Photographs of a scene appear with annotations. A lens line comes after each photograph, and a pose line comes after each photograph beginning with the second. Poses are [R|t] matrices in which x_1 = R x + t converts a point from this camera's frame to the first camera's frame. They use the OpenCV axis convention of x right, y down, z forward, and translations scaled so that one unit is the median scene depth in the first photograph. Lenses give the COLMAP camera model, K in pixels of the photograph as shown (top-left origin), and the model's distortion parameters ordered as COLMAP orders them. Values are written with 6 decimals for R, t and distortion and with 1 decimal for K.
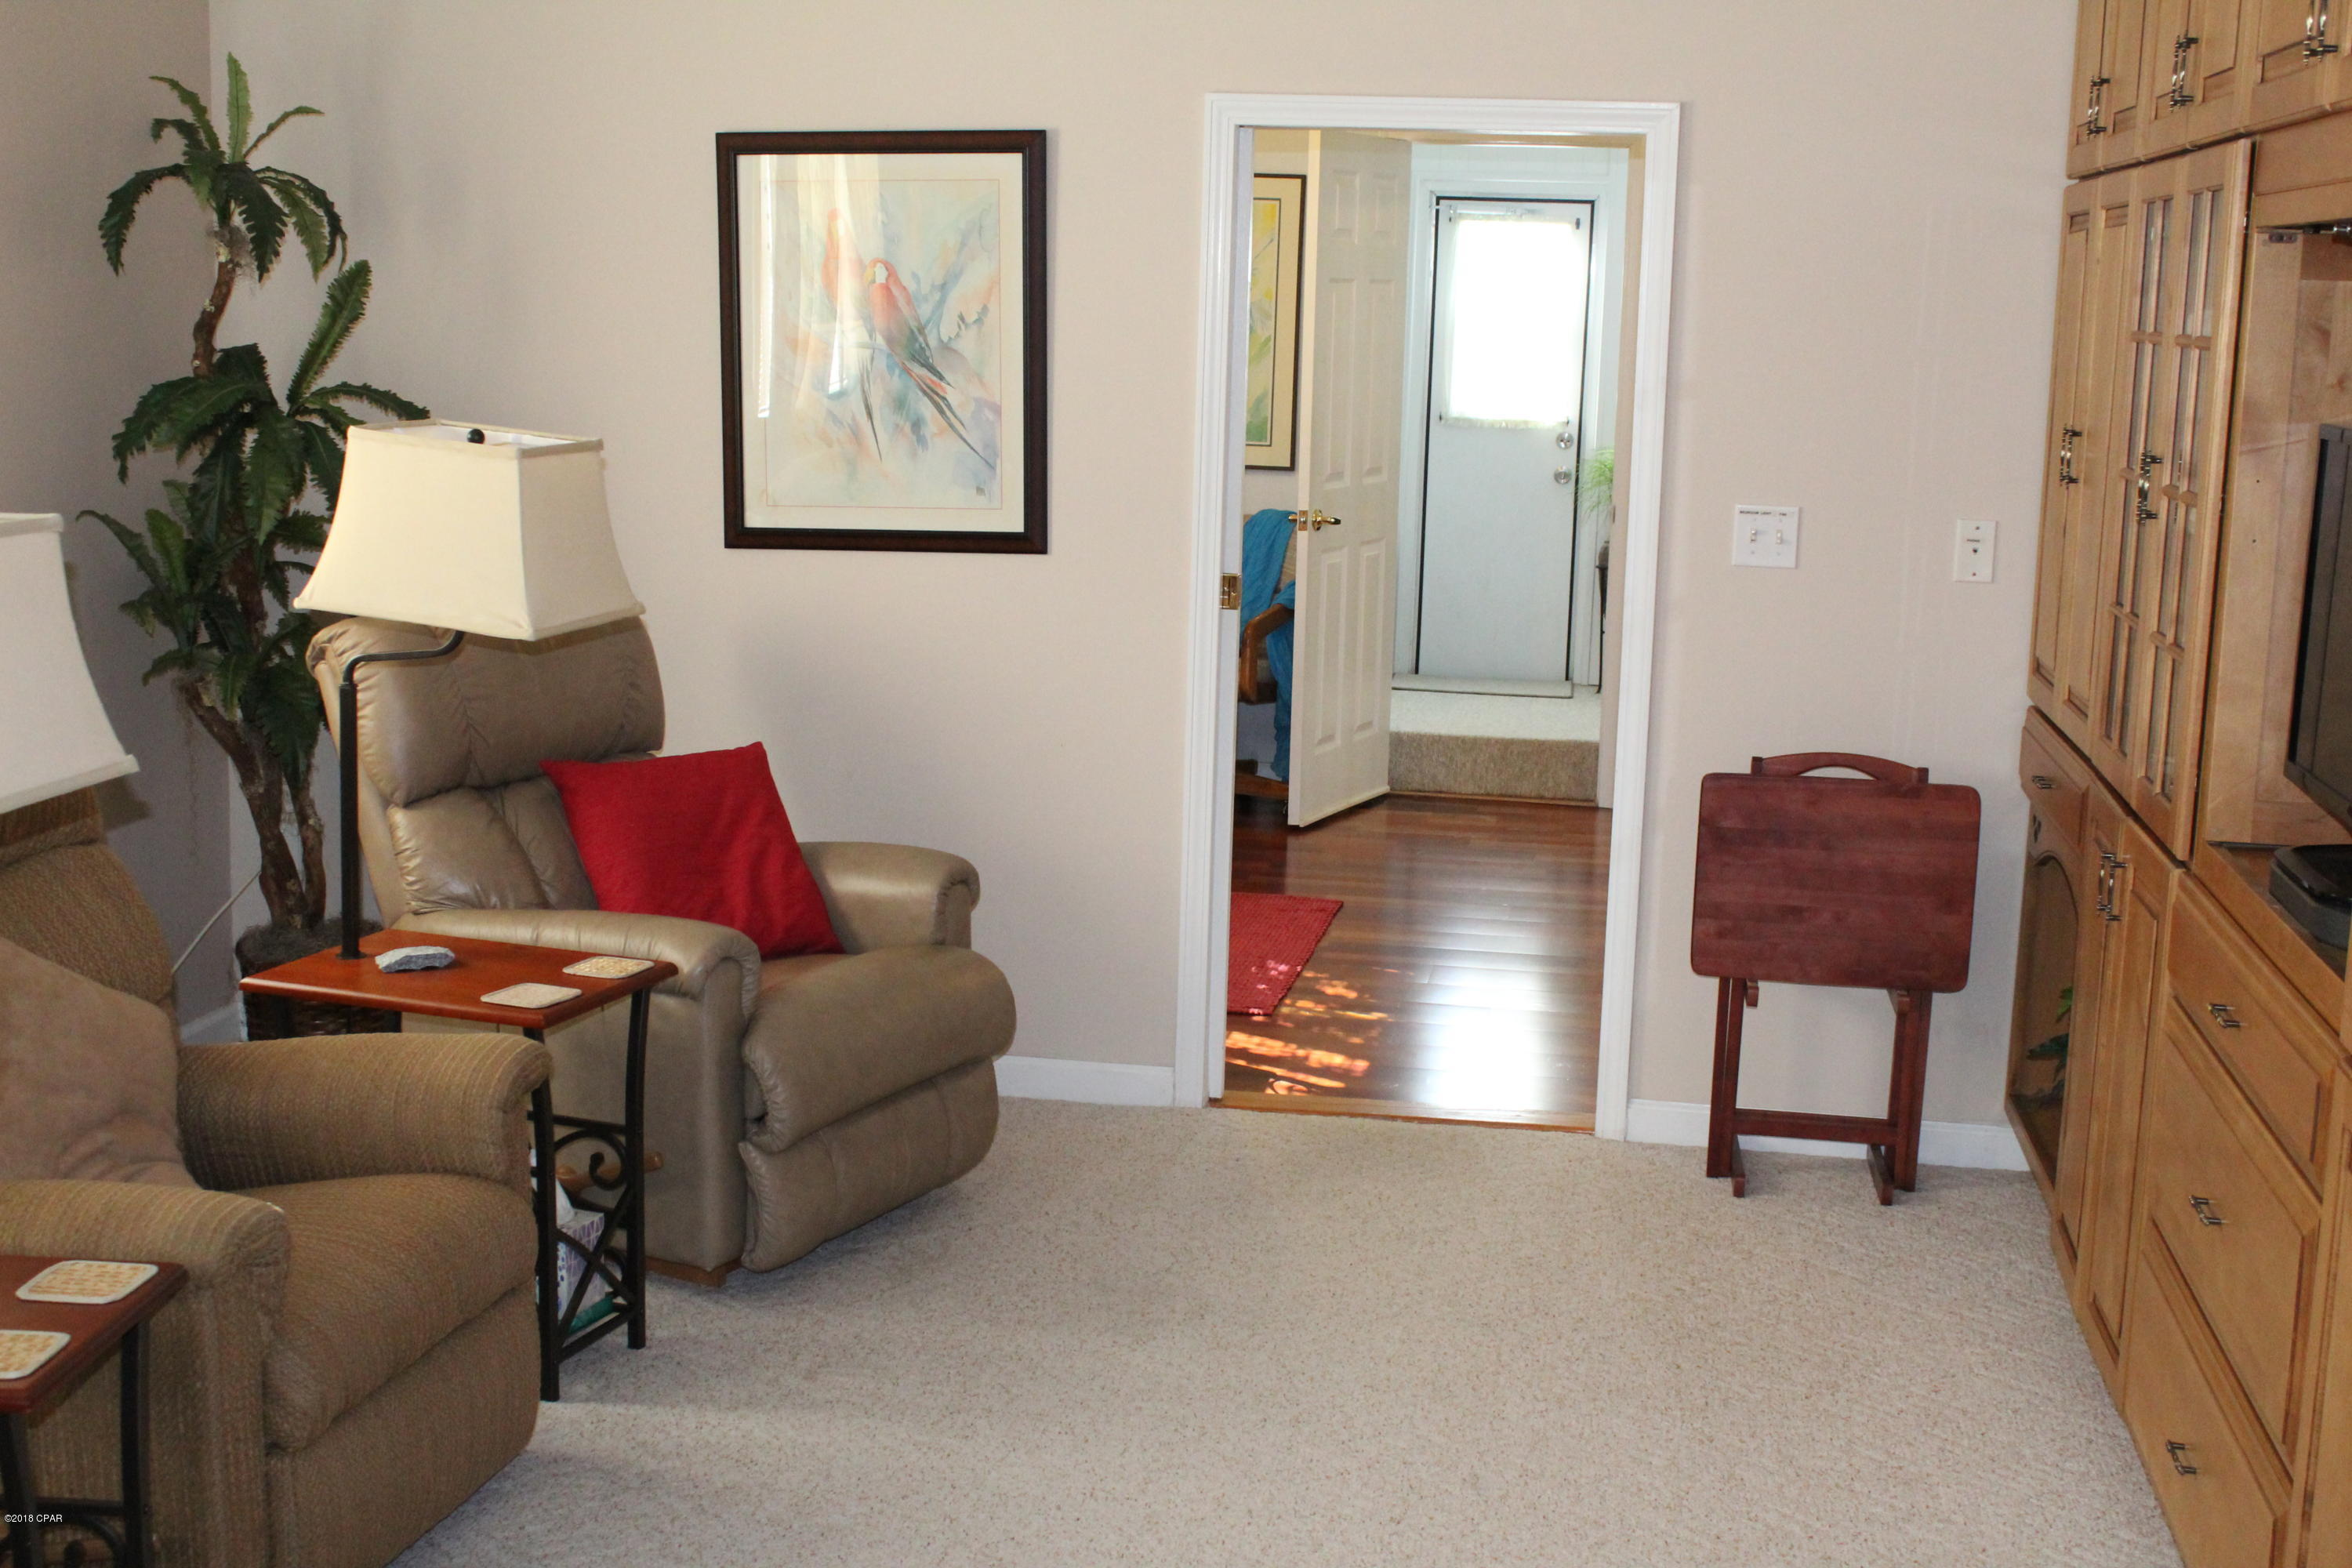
lens RADIAL K [[2880.2, 0, 1139.1], [0, 2880.2, 782.3], [0, 0, 1]] dist [-0.110845, 0.229419]
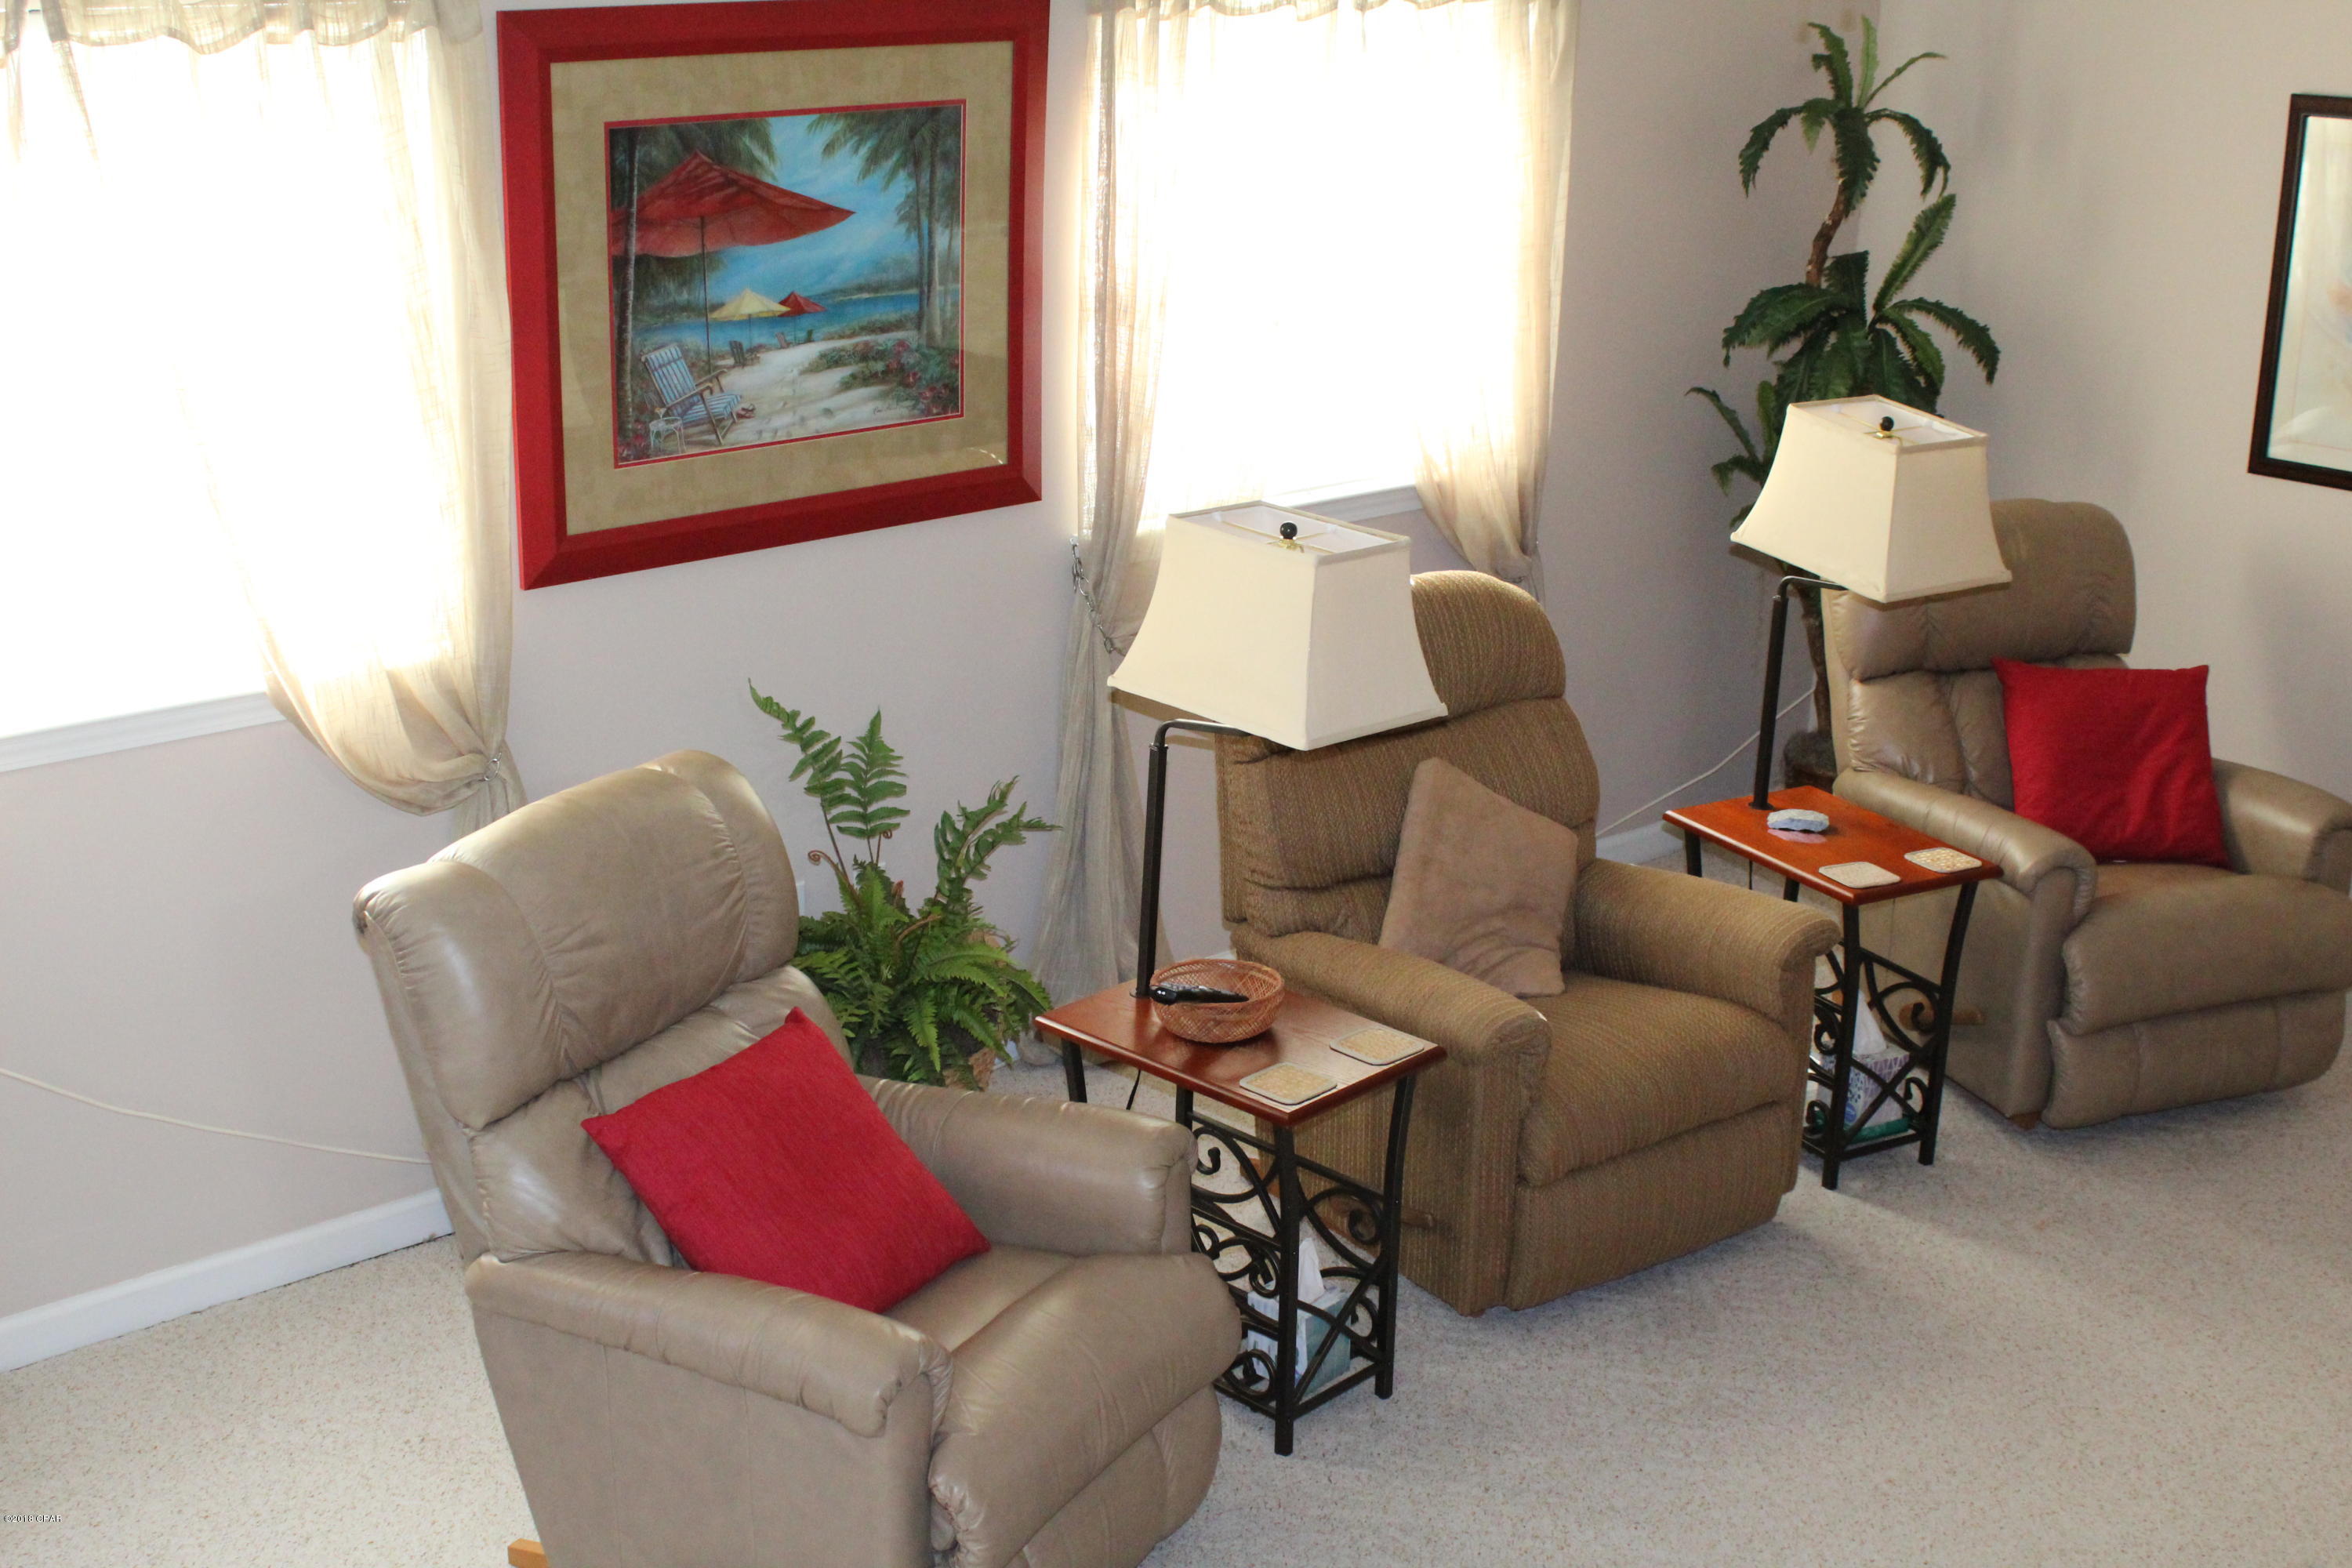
lens RADIAL K [[2880.2, 0, 1139.1], [0, 2880.2, 782.3], [0, 0, 1]] dist [-0.110845, 0.229419]
pose [[0.764365, 0.200076, -0.612957, 0.258412], [-0.114986, 0.977698, 0.175743, -0.125724], [0.634449, -0.063850, 0.770323, -0.133189]]
